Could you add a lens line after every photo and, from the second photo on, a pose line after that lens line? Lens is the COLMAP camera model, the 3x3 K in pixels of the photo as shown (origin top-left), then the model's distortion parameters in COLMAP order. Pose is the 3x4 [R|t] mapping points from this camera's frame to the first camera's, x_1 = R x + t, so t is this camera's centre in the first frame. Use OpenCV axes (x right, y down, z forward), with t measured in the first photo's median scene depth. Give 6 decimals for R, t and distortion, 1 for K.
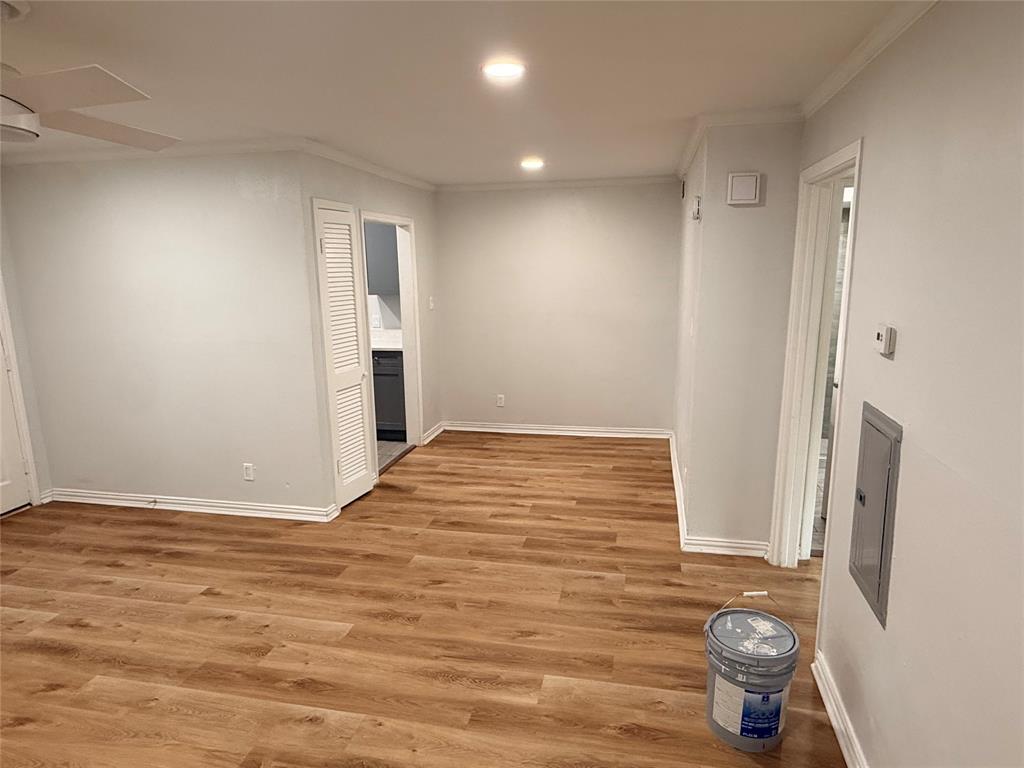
lens RADIAL K [[618.7, 0, 511.6], [0, 618.7, 384.9], [0, 0, 1]] dist [-0.001459, 0.004813]
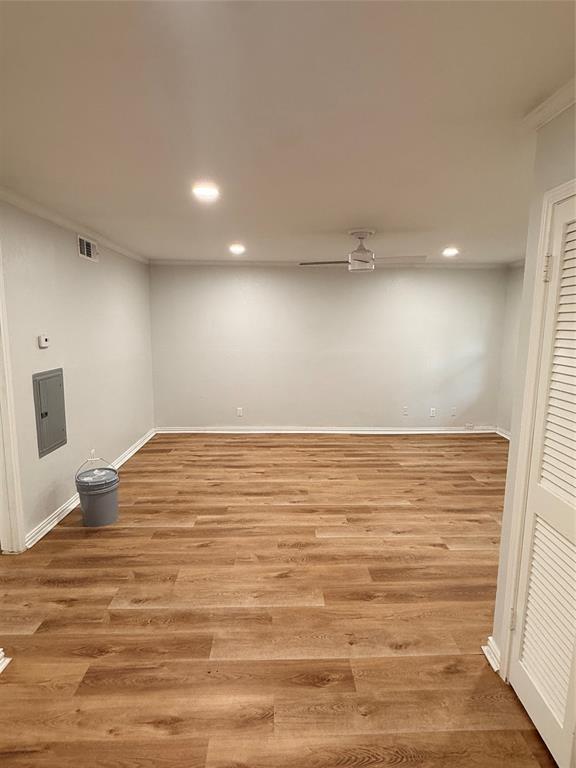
lens RADIAL K [[403.4, 0, 292.3], [0, 403.4, 382.0], [0, 0, 1]] dist [0.001604, -0.000321]
pose [[-0.966154, 0.044240, -0.254143, 0.046321], [-0.044980, 0.941203, 0.334835, -0.316411], [0.254013, 0.334933, -0.907357, 1.736154]]
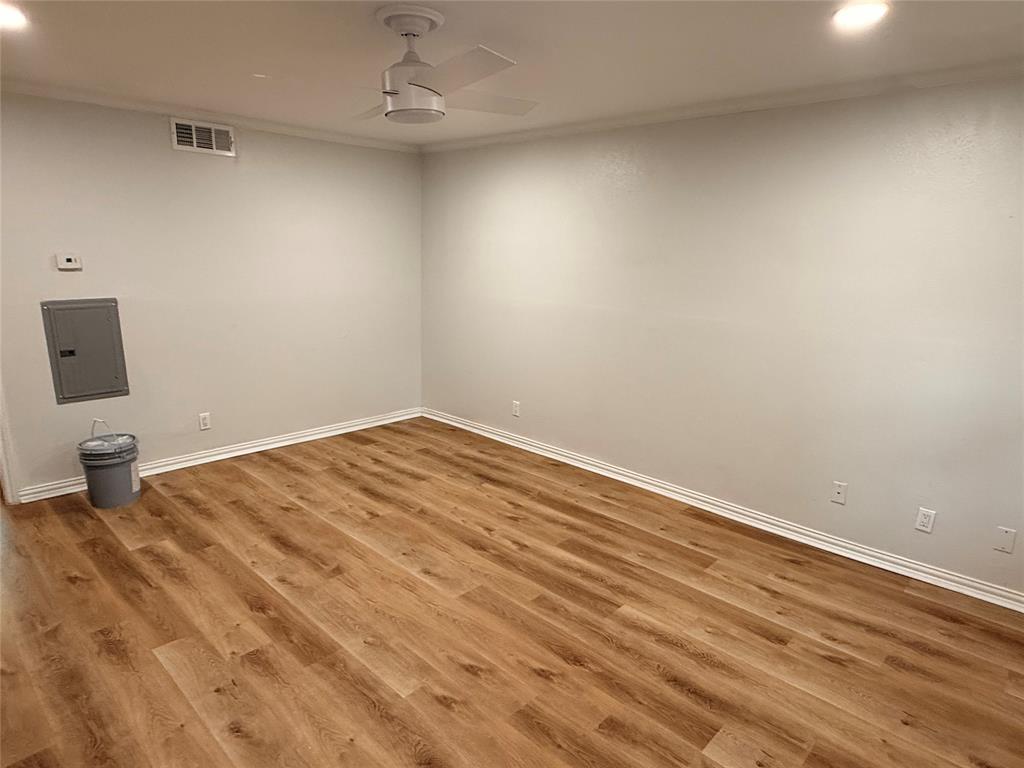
lens RADIAL K [[618.7, 0, 511.6], [0, 618.7, 382.8], [0, 0, 1]] dist [-0.001459, 0.004813]
pose [[-0.856154, -0.116360, 0.503449, -1.017851], [0.092462, 0.924091, 0.370820, -0.202318], [-0.508381, 0.364028, -0.780405, 1.240263]]
